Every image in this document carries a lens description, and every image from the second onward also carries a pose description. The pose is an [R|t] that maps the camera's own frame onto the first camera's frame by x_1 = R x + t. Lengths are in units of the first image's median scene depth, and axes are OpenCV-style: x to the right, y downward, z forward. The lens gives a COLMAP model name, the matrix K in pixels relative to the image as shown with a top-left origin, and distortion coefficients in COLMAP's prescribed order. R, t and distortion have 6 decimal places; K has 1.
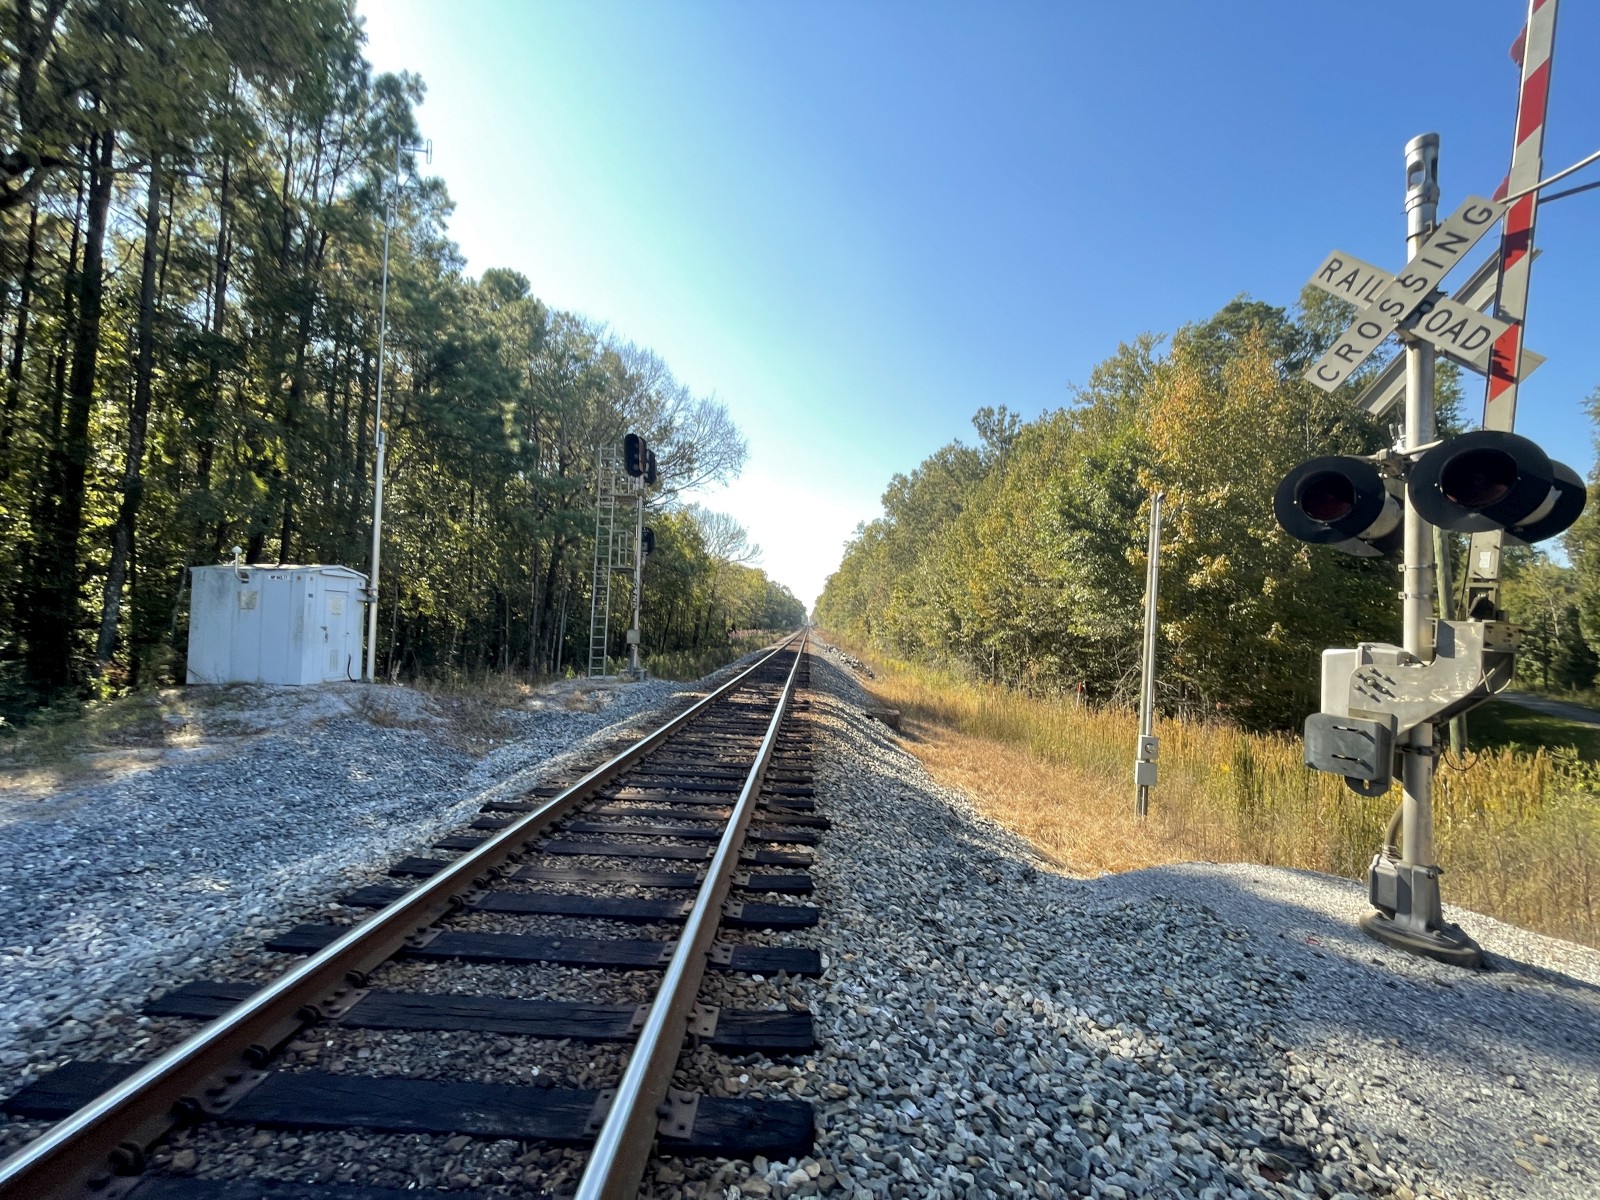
lens RADIAL K [[659.0, 0, 800.0], [0, 659.0, 600.0], [0, 0, 1]] dist [-0.008006, 0.000424]
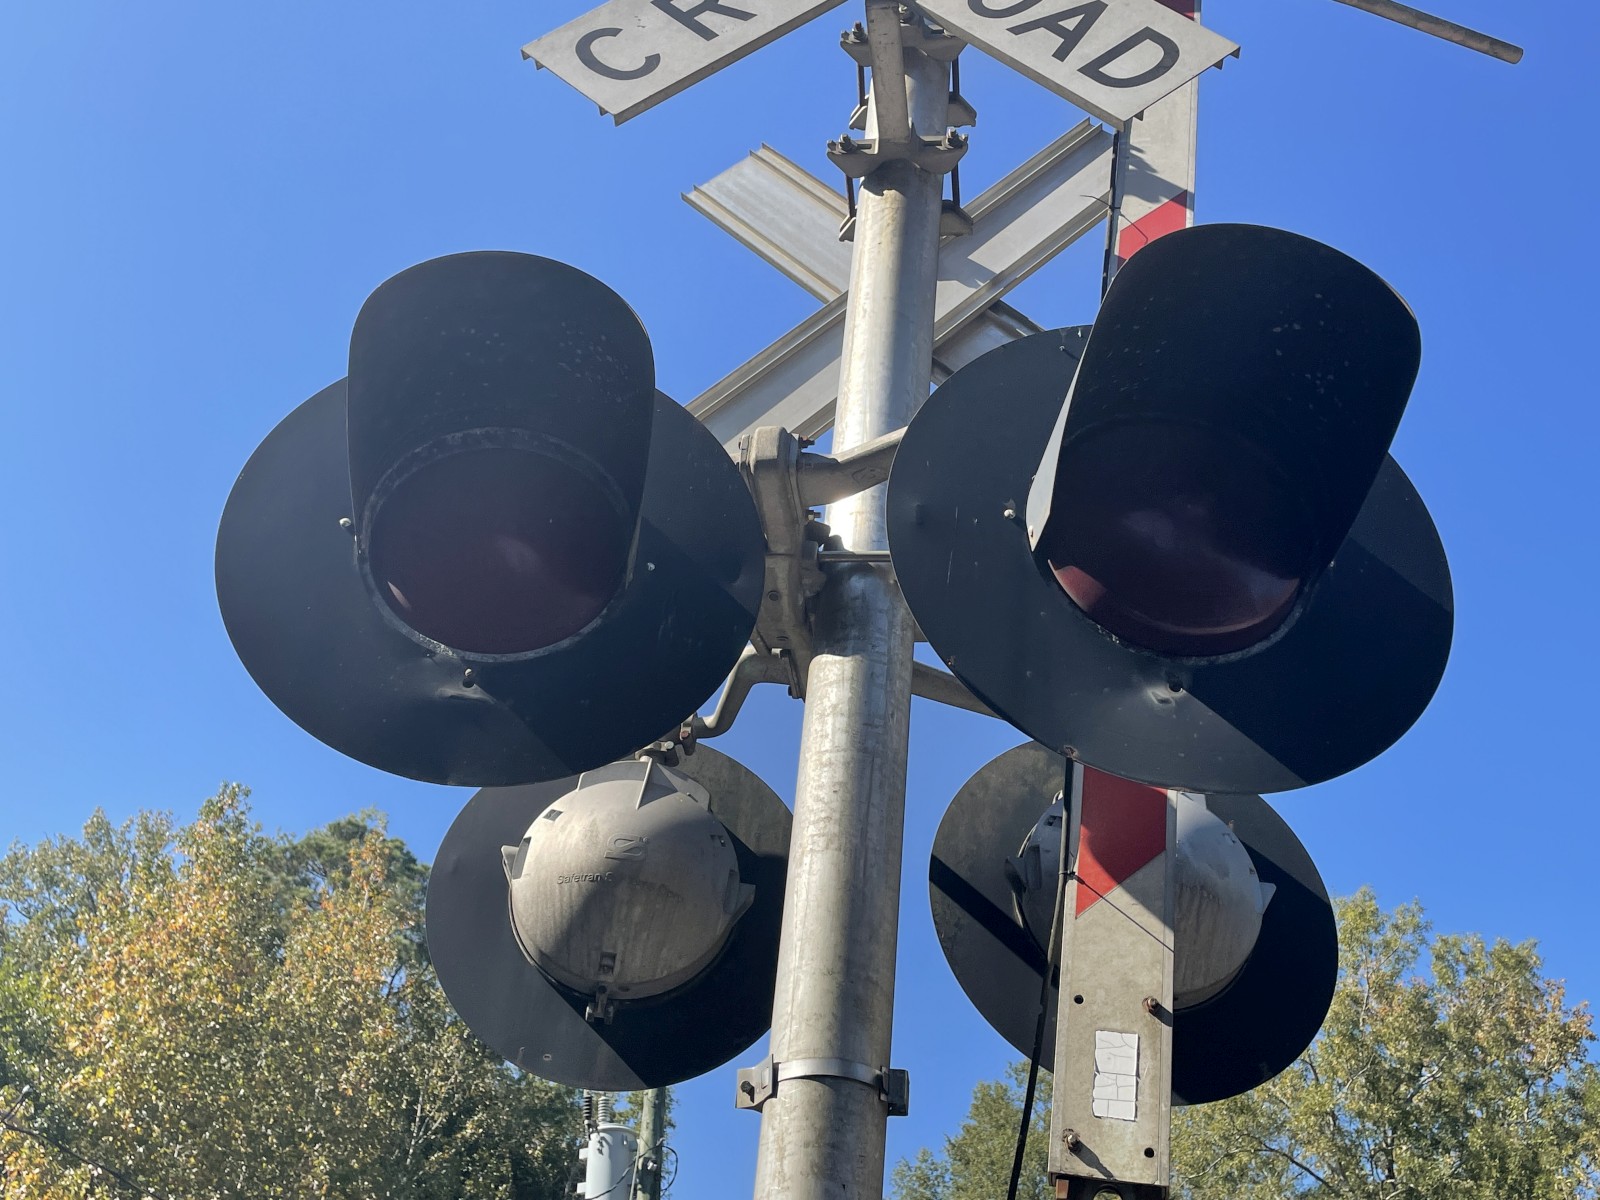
lens RADIAL K [[1678.4, 0, 800.0], [0, 1678.4, 600.0], [0, 0, 1]] dist [0.044614, -0.008525]
pose [[0.620820, 0.471339, 0.626435, 0.212692], [-0.094976, 0.838407, -0.536706, 0.028948], [-0.778178, 0.273701, 0.565266, 0.252948]]
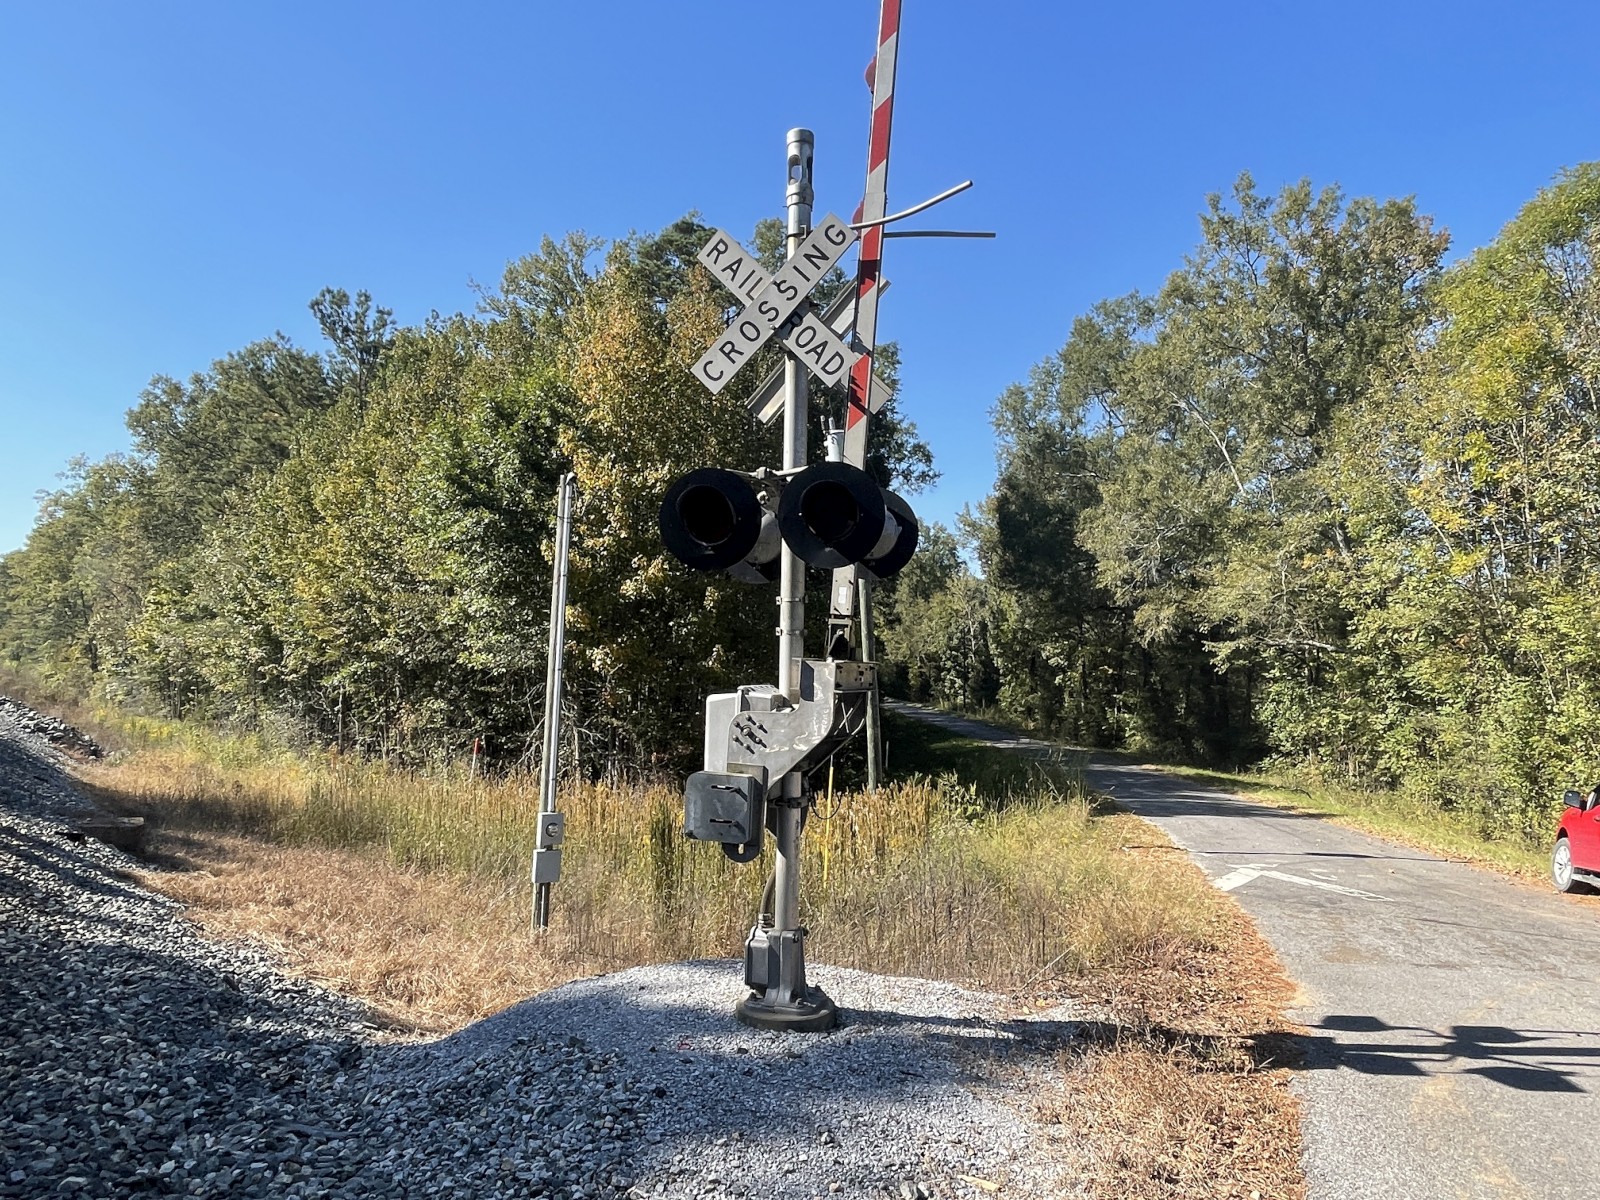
lens RADIAL K [[1038.8, 0, 831.8], [0, 1038.8, 599.3], [0, 0, 1]] dist [-0.000835, -0.003558]
pose [[0.751748, 0.013267, 0.659317, 0.012709], [-0.007881, 0.999907, -0.011135, -0.012731], [-0.659404, 0.003175, 0.751782, -0.042448]]
